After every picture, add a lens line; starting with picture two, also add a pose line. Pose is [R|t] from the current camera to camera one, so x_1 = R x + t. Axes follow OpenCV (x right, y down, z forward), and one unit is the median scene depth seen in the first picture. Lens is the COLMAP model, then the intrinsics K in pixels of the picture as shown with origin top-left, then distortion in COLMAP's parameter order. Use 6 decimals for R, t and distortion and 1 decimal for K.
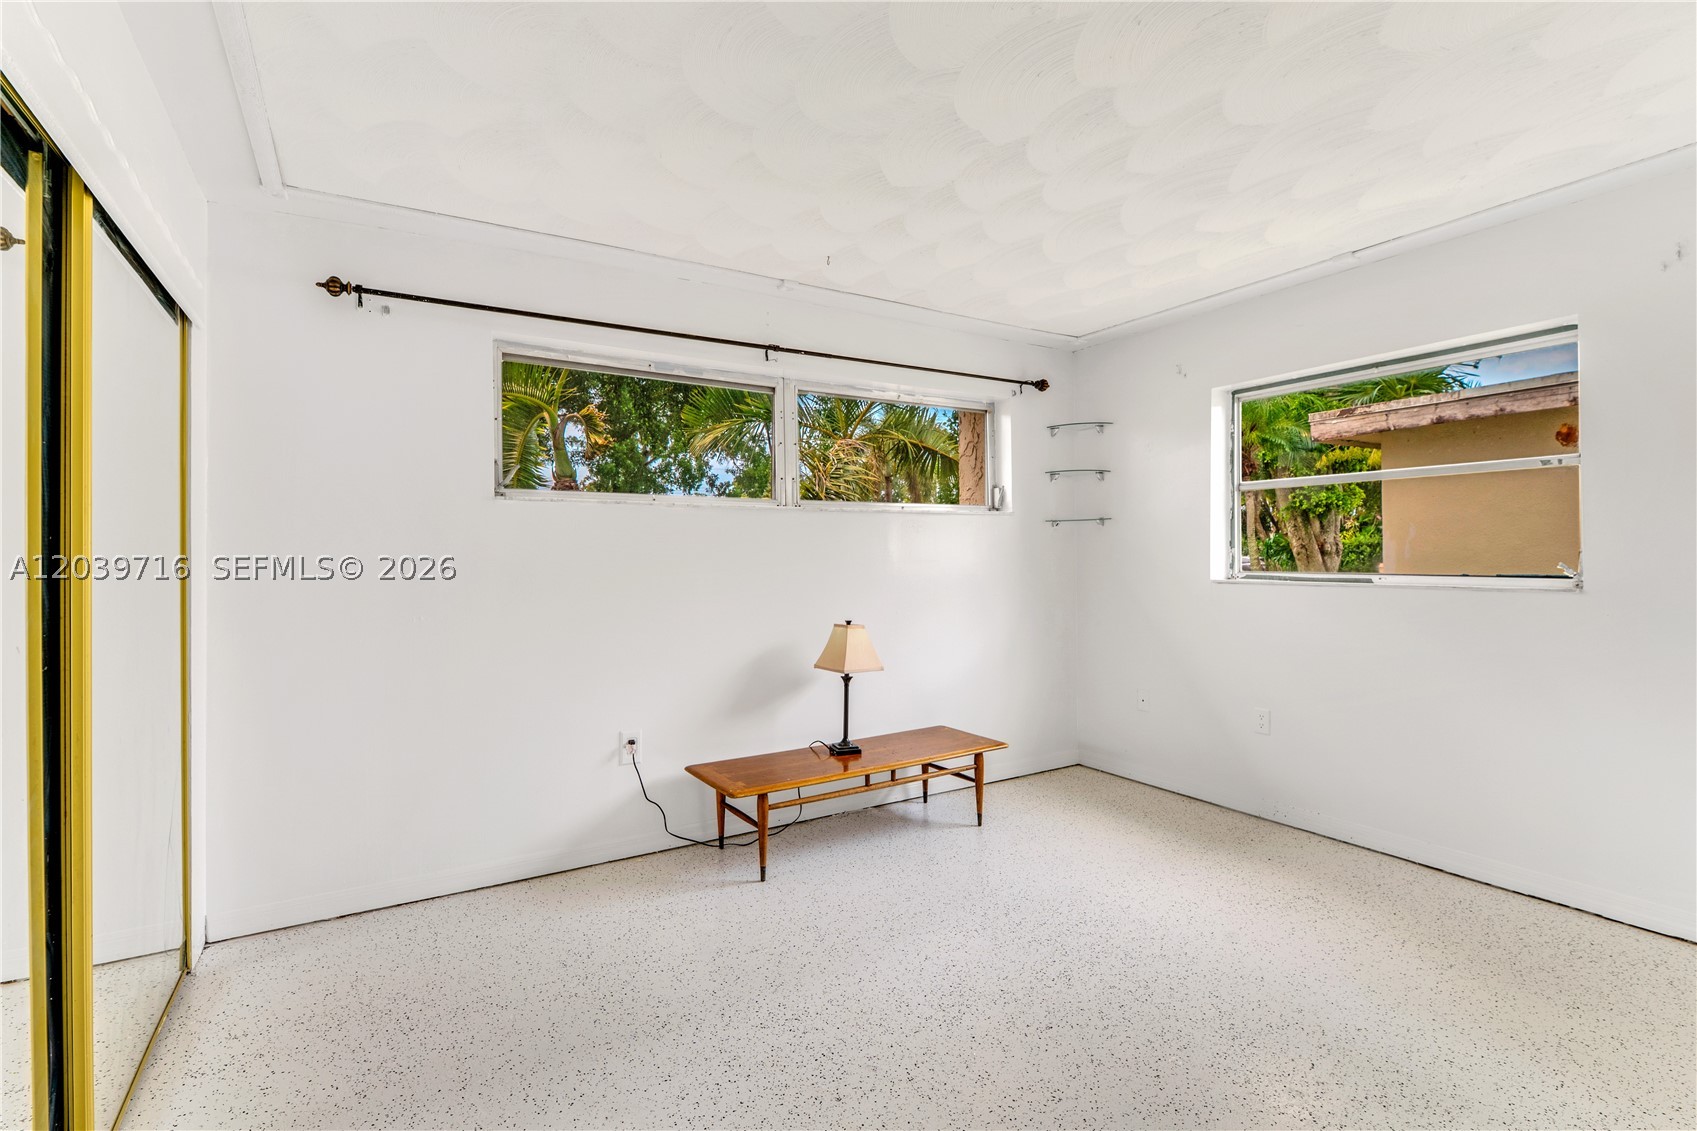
lens RADIAL K [[760.8, 0, 817.6], [0, 760.8, 550.2], [0, 0, 1]] dist [-0.001303, -0.001764]
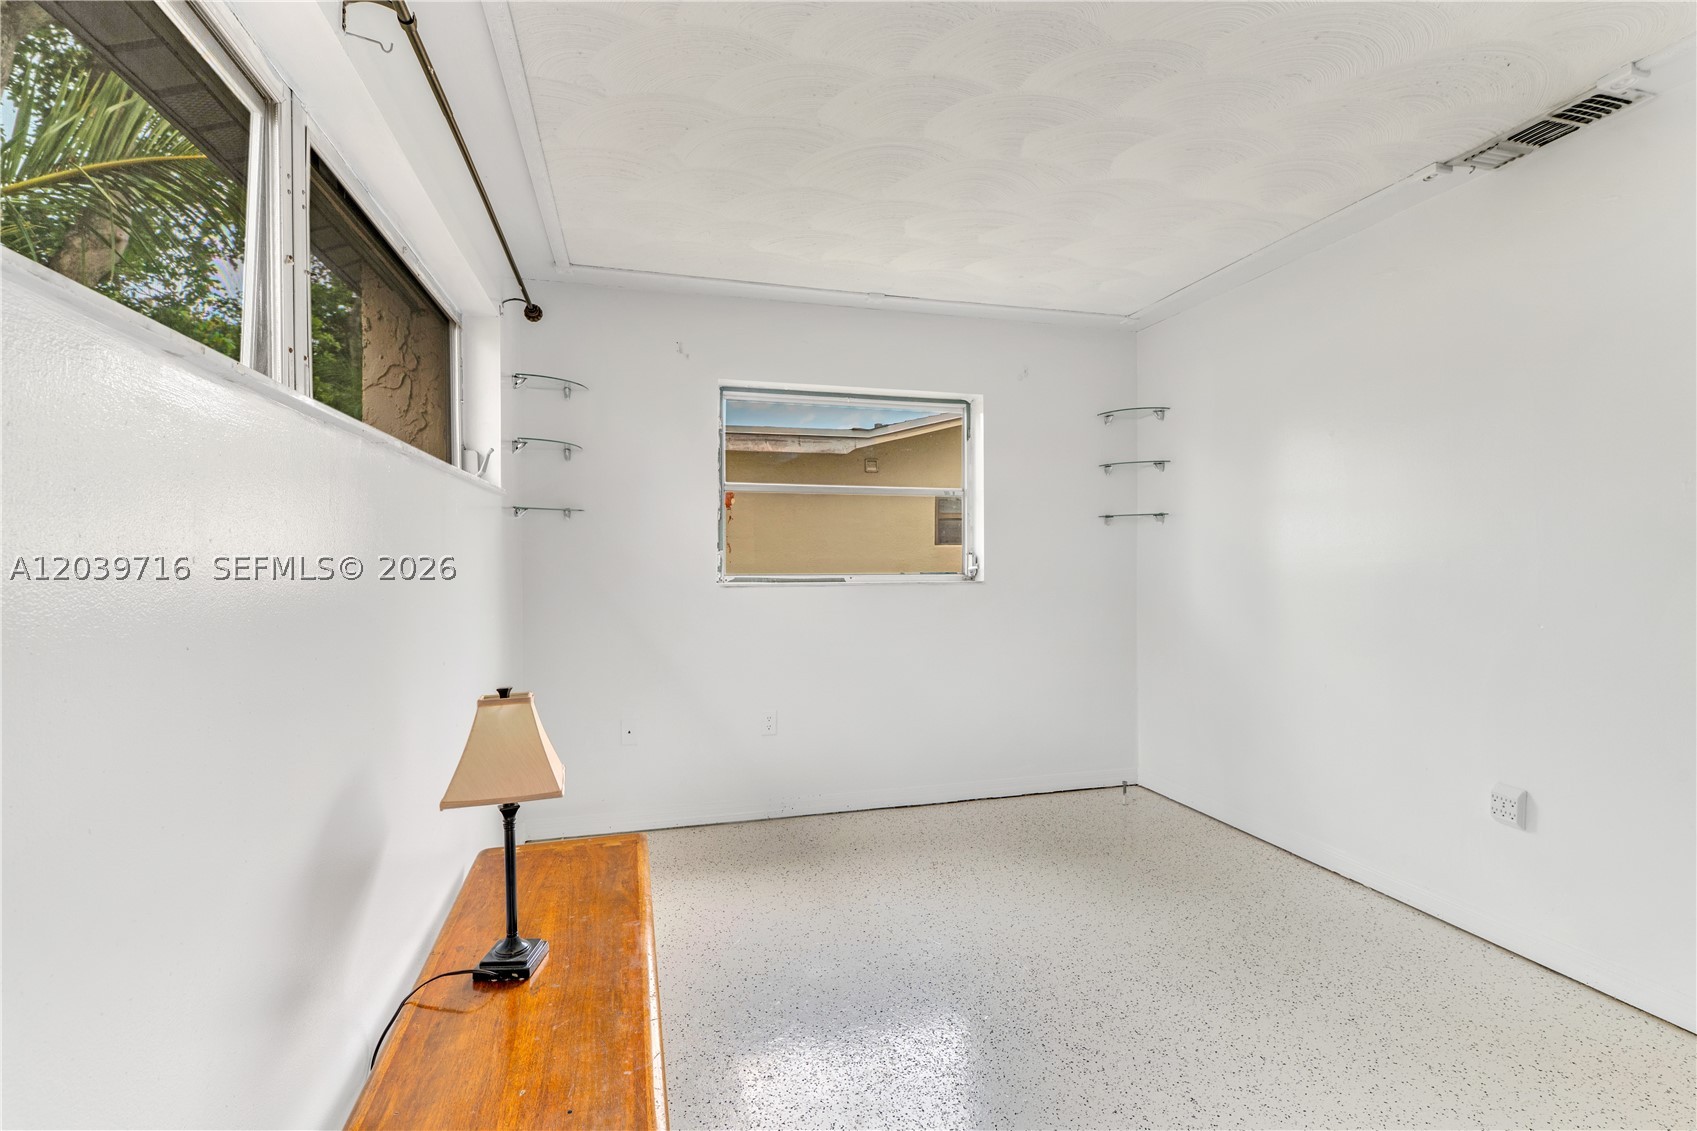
lens RADIAL K [[745.8, 0, 849.7], [0, 745.8, 555.8], [0, 0, 1]] dist [-0.000846, -0.000248]
pose [[0.264129, 0.008462, 0.964450, -0.399969], [-0.007026, 0.999952, -0.006849, 0.012068], [-0.964462, -0.004967, 0.264176, 0.748253]]
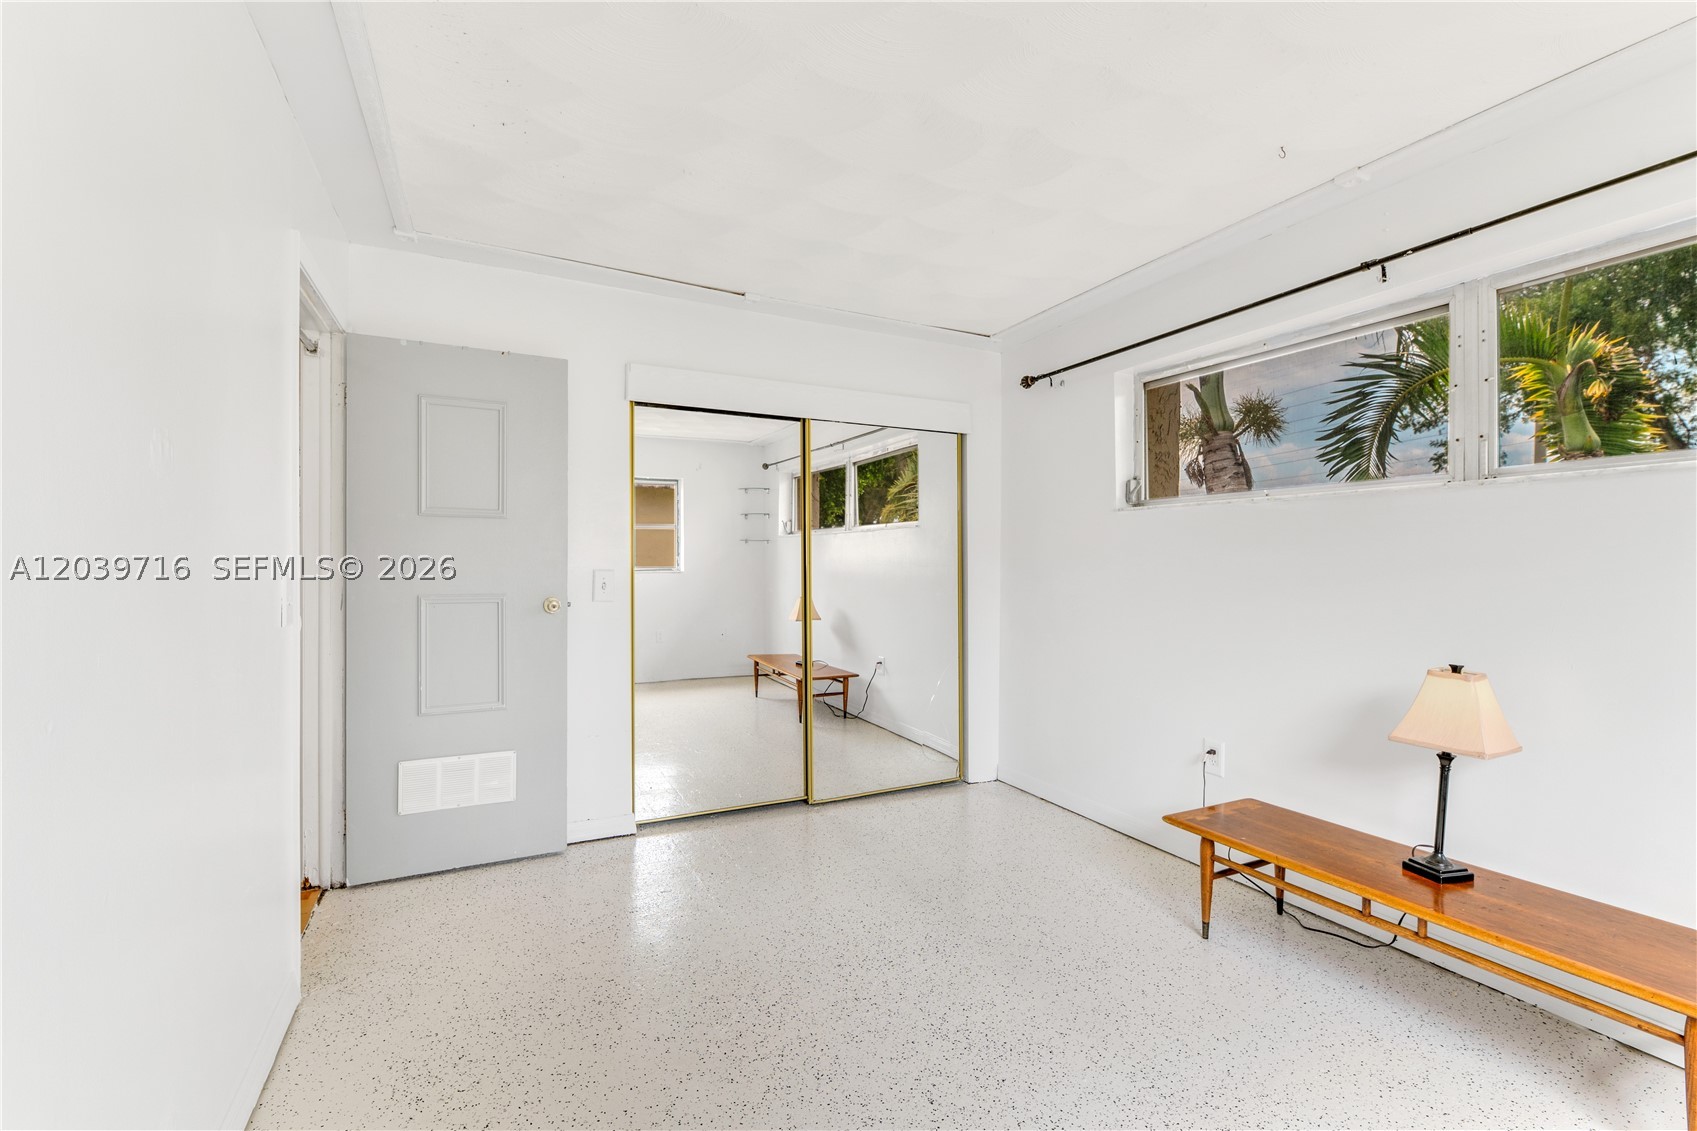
lens RADIAL K [[760.8, 0, 864.6], [0, 760.8, 565.4], [0, 0, 1]] dist [-0.001303, -0.001764]
pose [[-0.061793, 0.009271, -0.998046, 0.757507], [0.005852, 0.999943, 0.008927, 0.005357], [0.998072, -0.005289, -0.061844, 0.635244]]
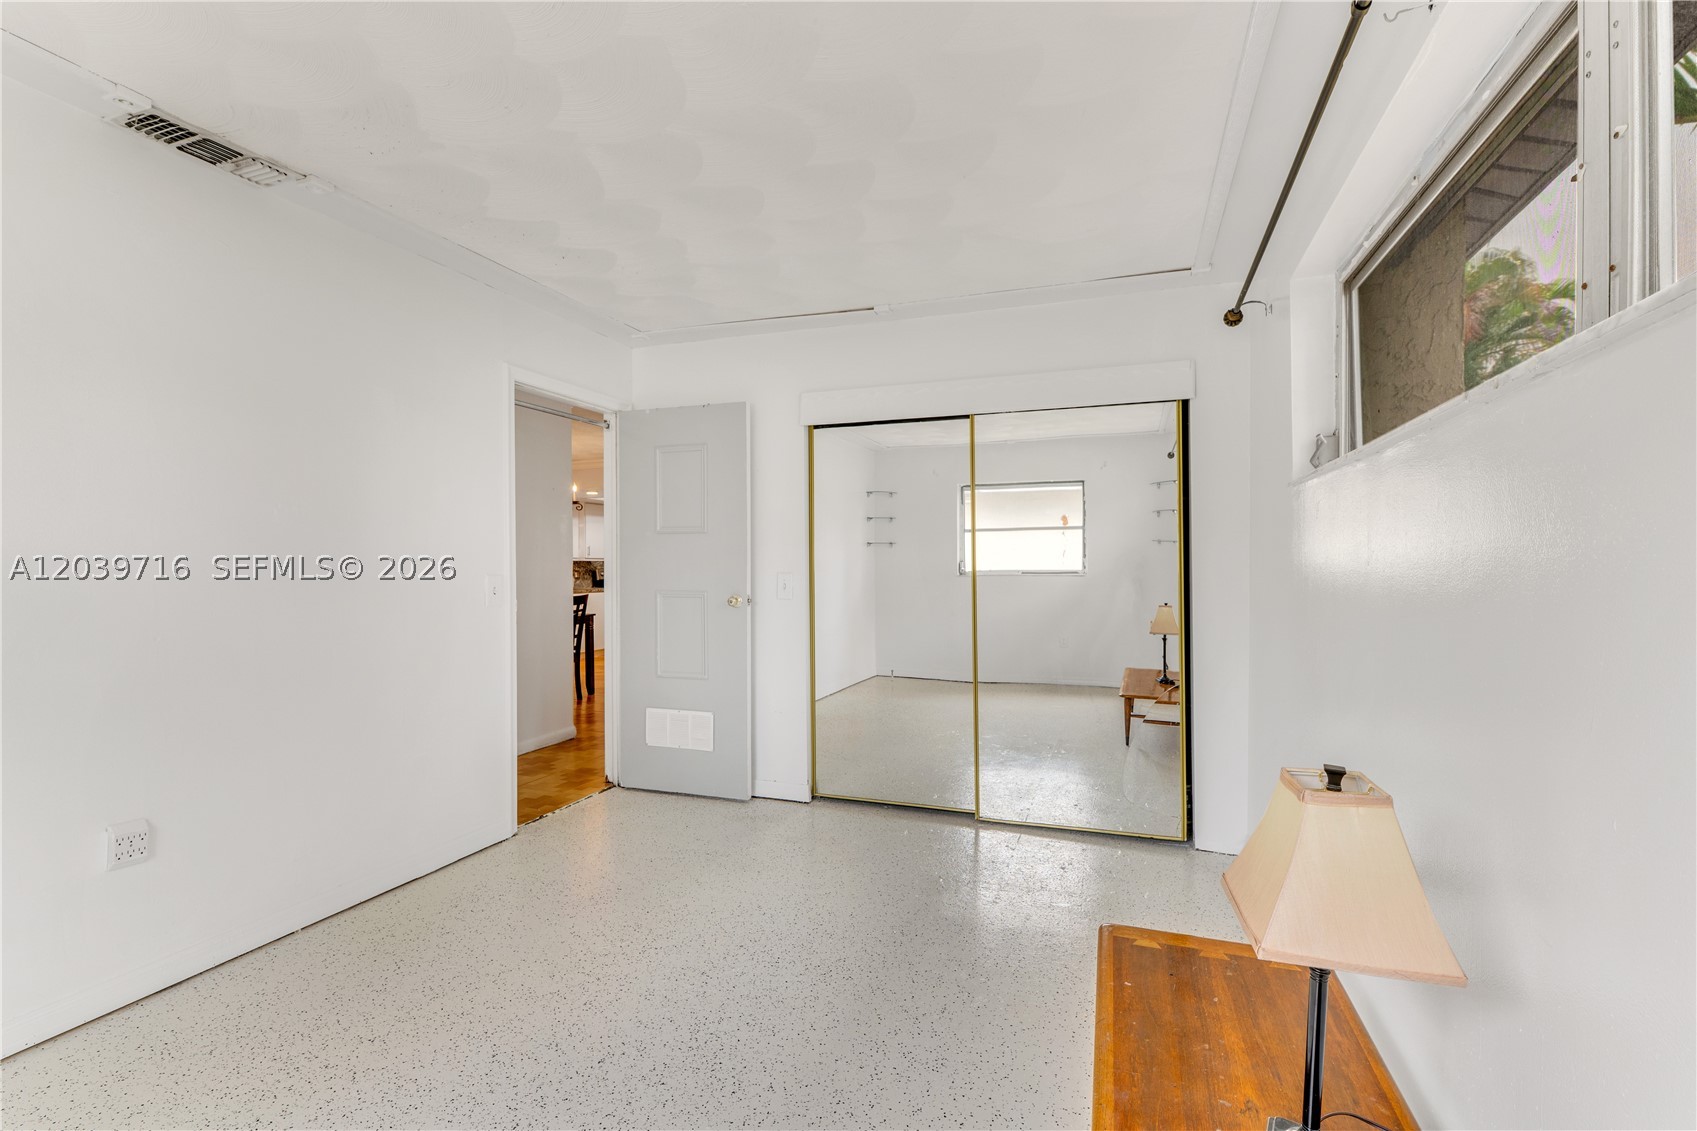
lens RADIAL K [[760.8, 0, 851.4], [0, 760.8, 564.9], [0, 0, 1]] dist [-0.001303, -0.001764]
pose [[-0.774962, 0.006035, -0.631979, 0.425160], [0.011099, 0.999930, -0.004062, 0.013023], [0.631910, -0.010162, -0.774975, 1.251906]]
